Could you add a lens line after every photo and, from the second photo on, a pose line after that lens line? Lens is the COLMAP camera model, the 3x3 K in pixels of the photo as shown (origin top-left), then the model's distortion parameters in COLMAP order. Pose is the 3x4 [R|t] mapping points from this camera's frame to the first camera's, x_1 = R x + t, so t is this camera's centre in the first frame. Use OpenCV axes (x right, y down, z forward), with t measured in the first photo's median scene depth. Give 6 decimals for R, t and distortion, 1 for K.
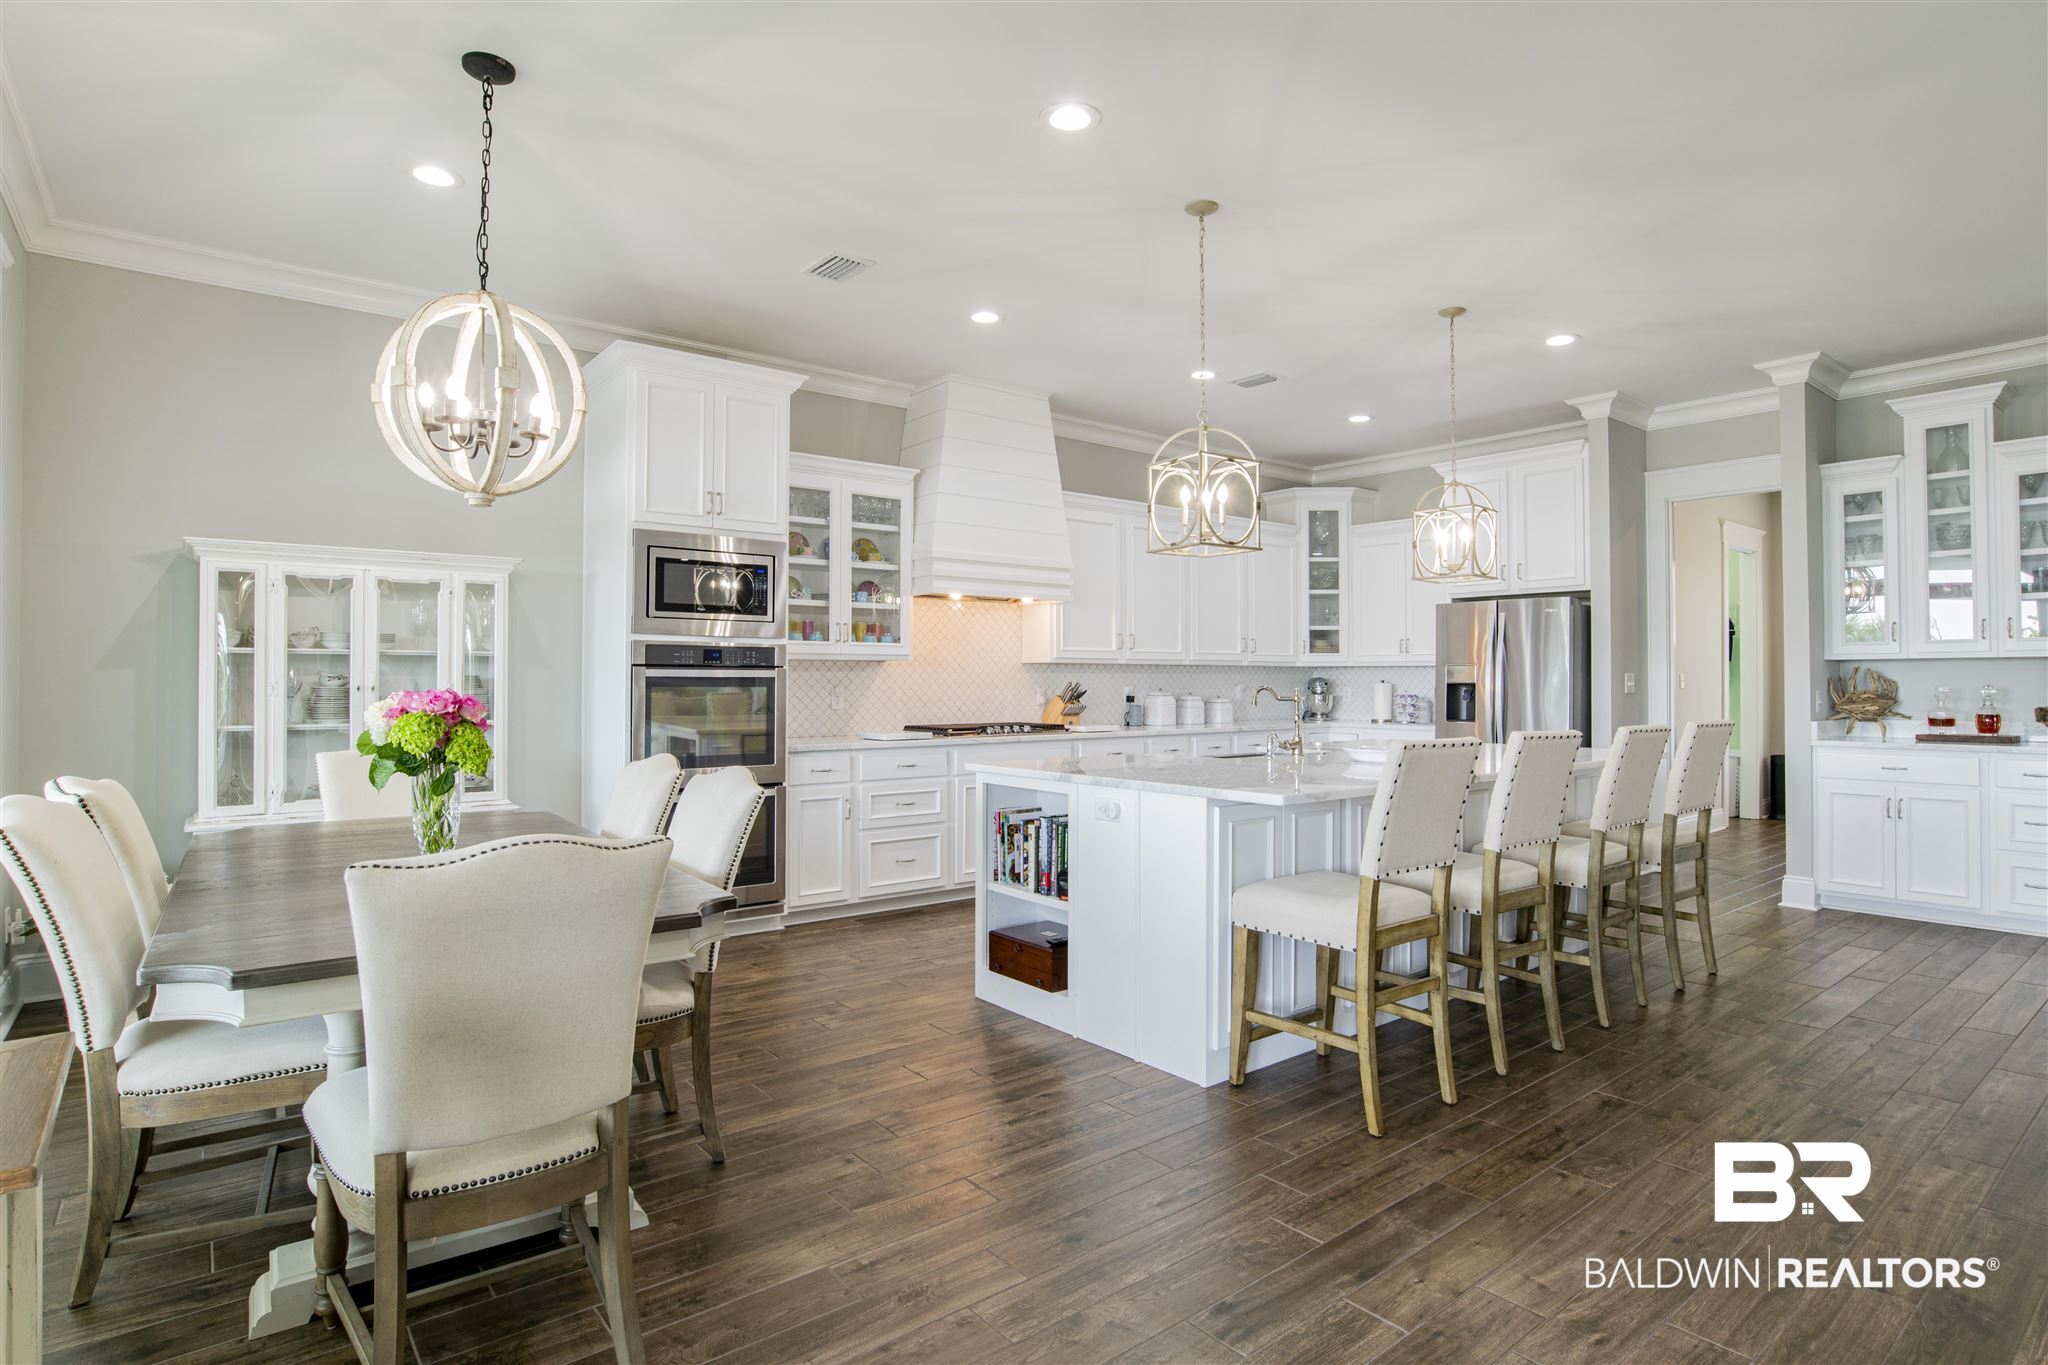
lens RADIAL K [[1066.3, 0, 1026.4], [0, 1066.3, 664.7], [0, 0, 1]] dist [-0.056937, 0.015406]
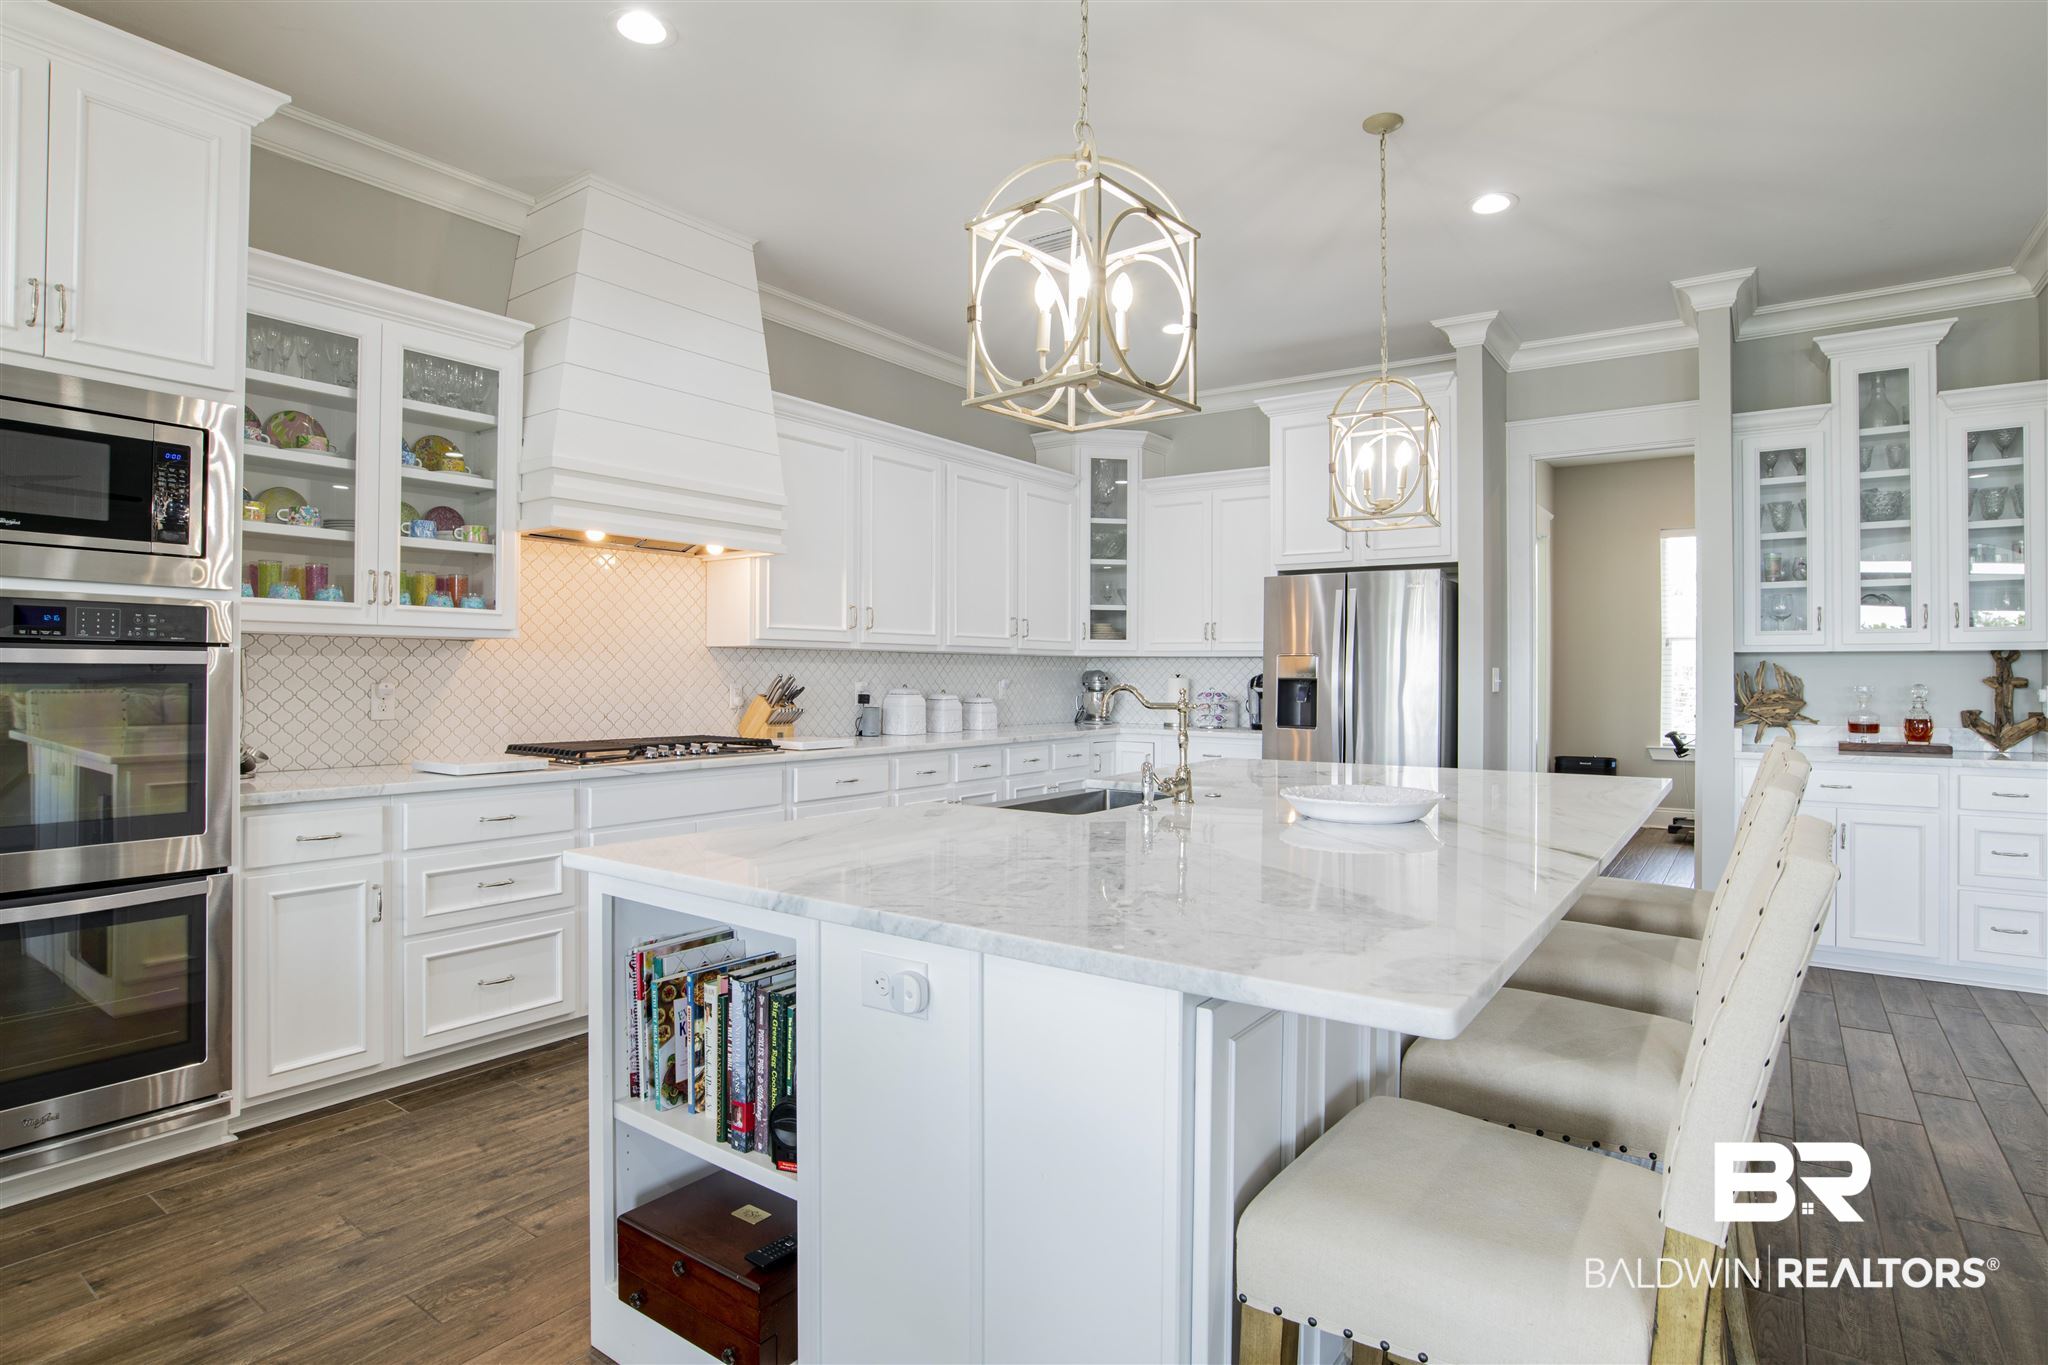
lens RADIAL K [[1066.3, 0, 1031.4], [0, 1066.3, 667.6], [0, 0, 1]] dist [-0.056937, 0.015406]
pose [[0.960221, 0.005744, 0.279181, 0.006329], [-0.008528, 0.999925, 0.008757, 0.004729], [-0.279110, -0.010789, 0.960198, 0.346412]]
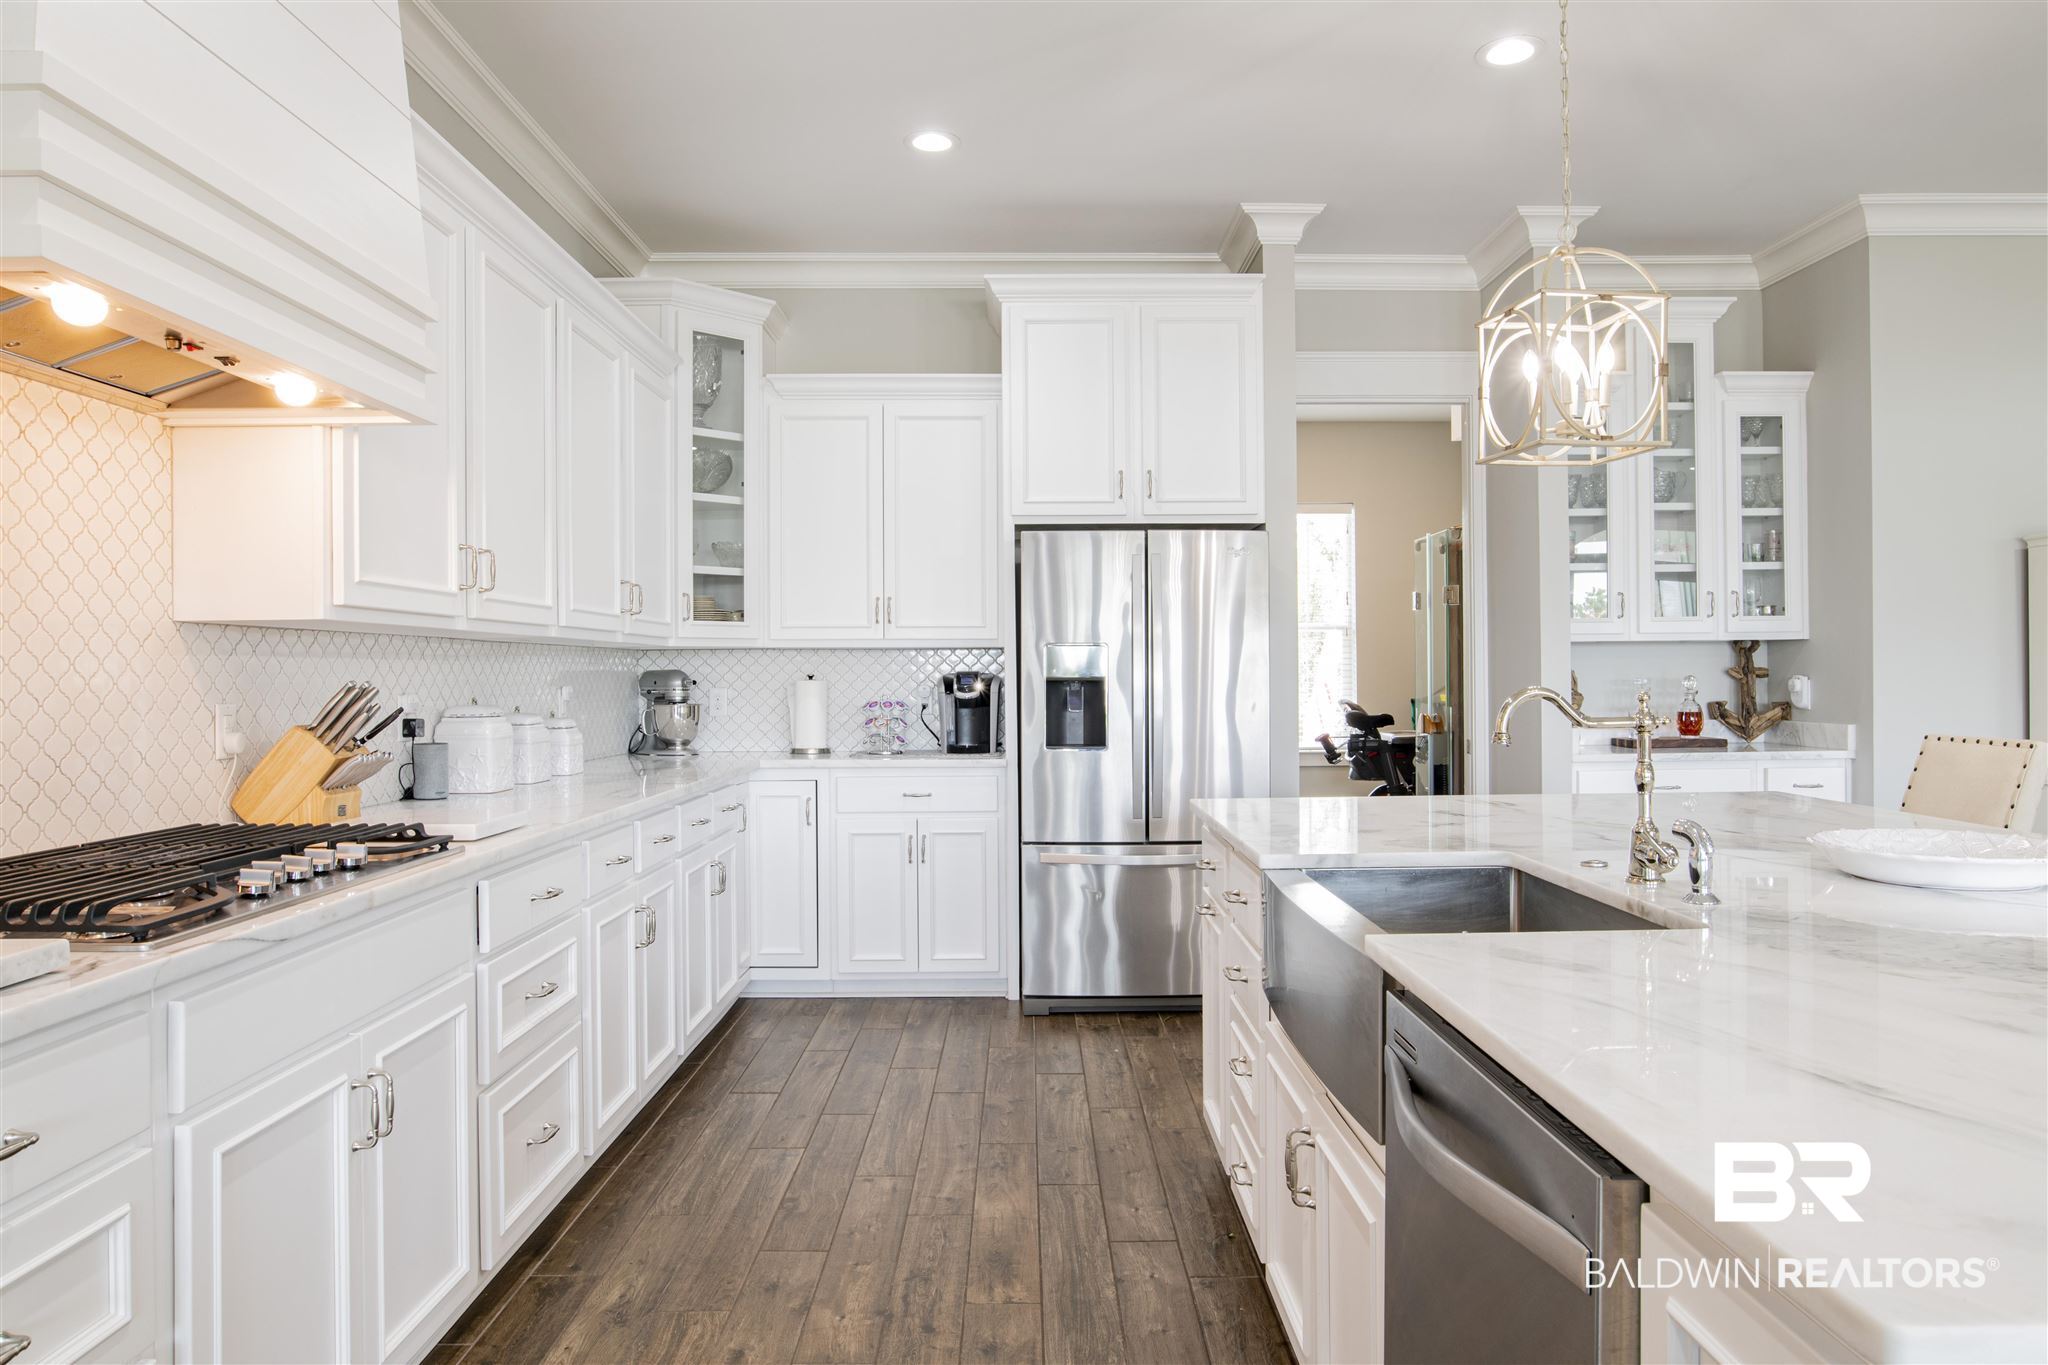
lens RADIAL K [[1329.3, 0, 1040.3], [0, 1329.3, 675.7], [0, 0, 1]] dist [-0.043095, 0.004814]
pose [[0.611281, -0.006001, 0.791391, -0.164784], [-0.004731, 0.999926, 0.011237, 0.009661], [-0.791399, -0.010613, 0.611207, 0.678625]]
